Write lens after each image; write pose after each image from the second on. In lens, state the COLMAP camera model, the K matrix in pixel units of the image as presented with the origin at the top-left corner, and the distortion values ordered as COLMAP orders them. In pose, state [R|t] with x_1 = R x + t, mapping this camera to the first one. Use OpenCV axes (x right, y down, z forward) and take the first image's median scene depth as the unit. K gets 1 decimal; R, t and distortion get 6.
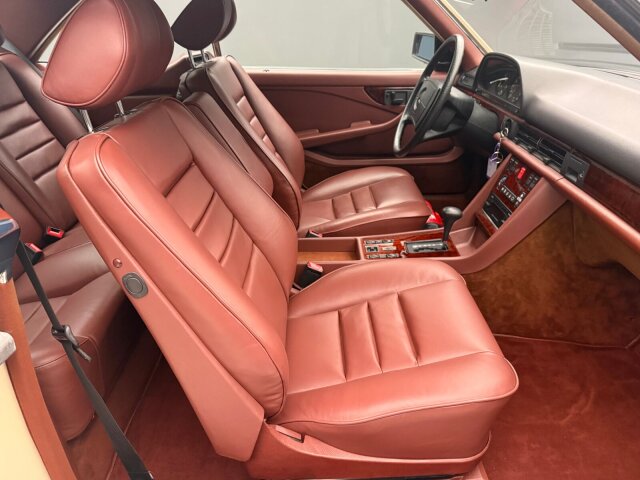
lens RADIAL K [[484.2, 0, 302.3], [0, 484.2, 249.7], [0, 0, 1]] dist [-0.010869, -0.013081]
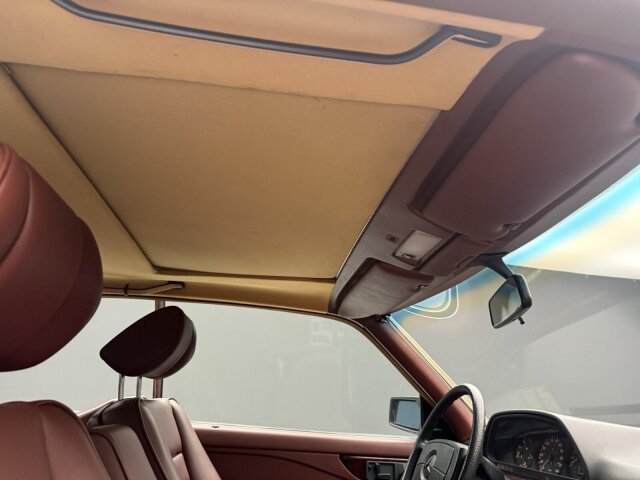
lens RADIAL K [[458.9, 0, 319.5], [0, 458.9, 239.1], [0, 0, 1]] dist [0.042616, -0.048406]
pose [[0.984927, 0.121071, 0.123533, -0.051019], [0.007545, 0.683434, -0.729974, -0.039126], [-0.172805, 0.719903, 0.672219, 0.334318]]
